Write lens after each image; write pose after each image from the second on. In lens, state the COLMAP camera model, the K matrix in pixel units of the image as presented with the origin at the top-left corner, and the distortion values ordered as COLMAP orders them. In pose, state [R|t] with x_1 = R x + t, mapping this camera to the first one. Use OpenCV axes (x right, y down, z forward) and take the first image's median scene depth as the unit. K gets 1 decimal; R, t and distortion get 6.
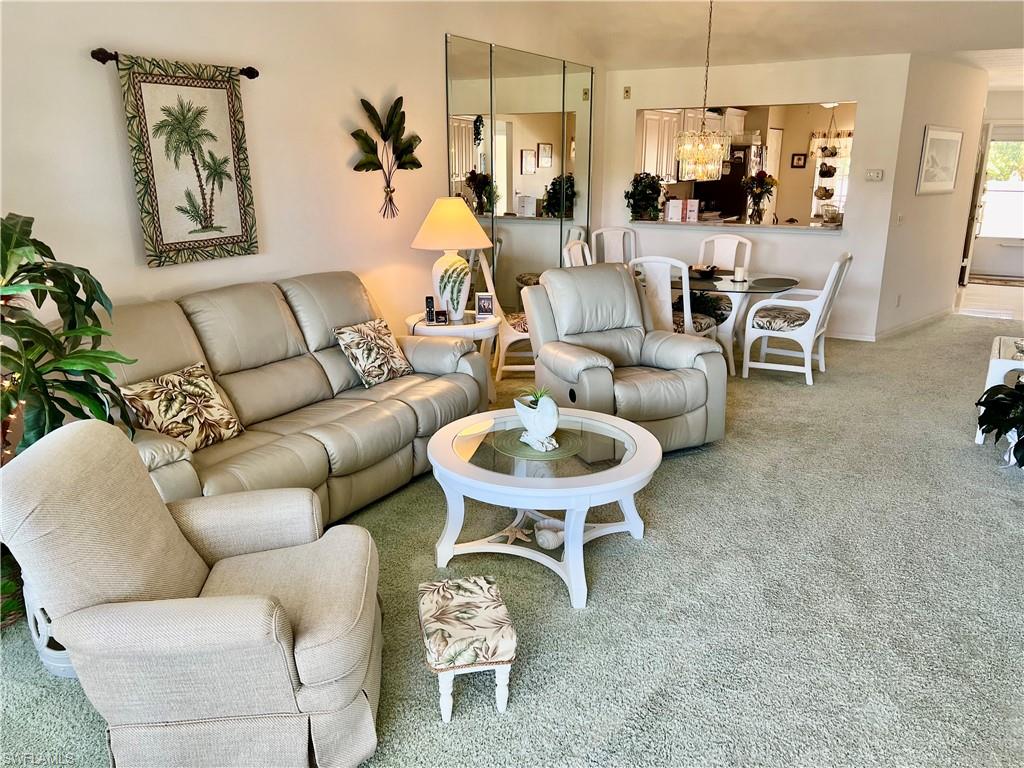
lens RADIAL K [[769.5, 0, 517.2], [0, 769.5, 390.7], [0, 0, 1]] dist [0.038403, -0.036363]
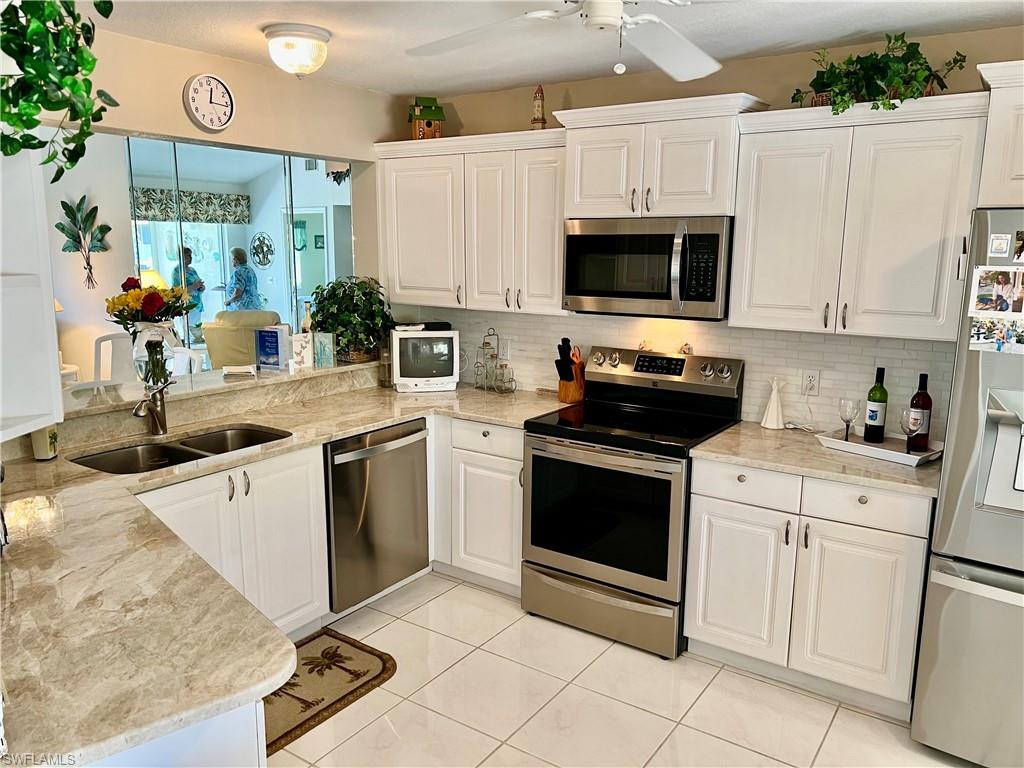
lens RADIAL K [[769.5, 0, 517.2], [0, 769.5, 390.7], [0, 0, 1]] dist [0.038403, -0.036363]
pose [[-0.068419, 0.186021, -0.980161, 0.951672], [-0.298233, 0.933725, 0.198026, -0.470406], [0.952038, 0.305865, -0.008407, 1.536708]]
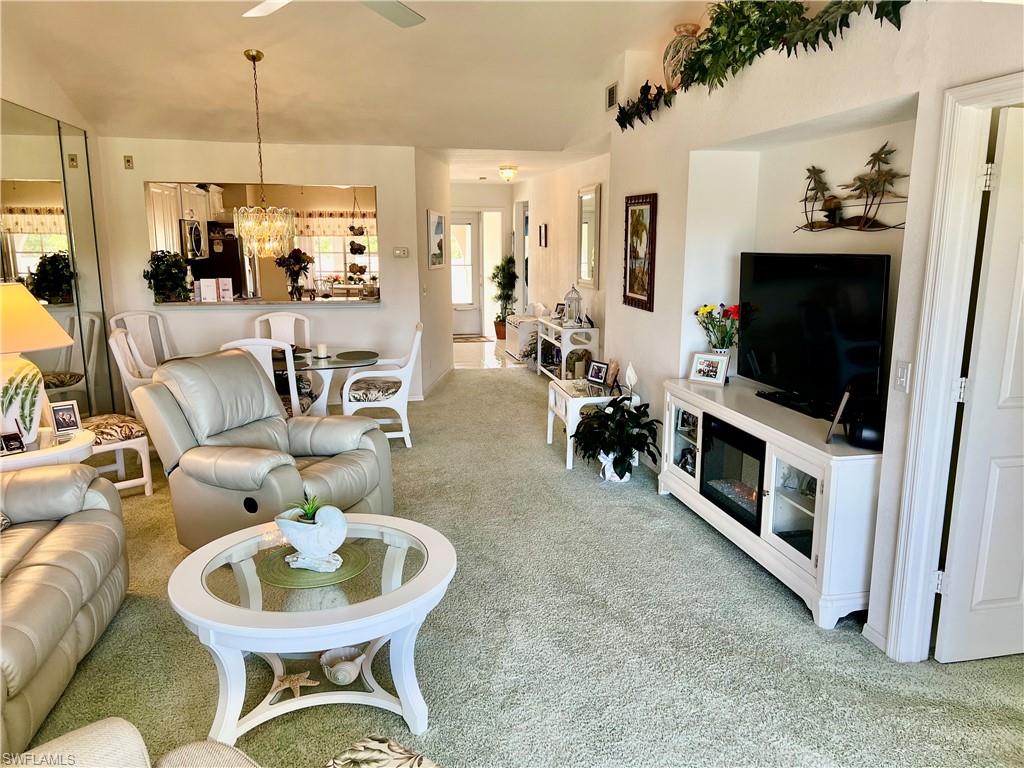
lens RADIAL K [[769.5, 0, 517.2], [0, 769.5, 390.7], [0, 0, 1]] dist [0.038403, -0.036363]
pose [[0.745266, -0.125370, 0.654875, -0.187035], [0.186235, 0.982214, -0.023904, -0.031098], [-0.640231, 0.139776, 0.755359, 0.104080]]
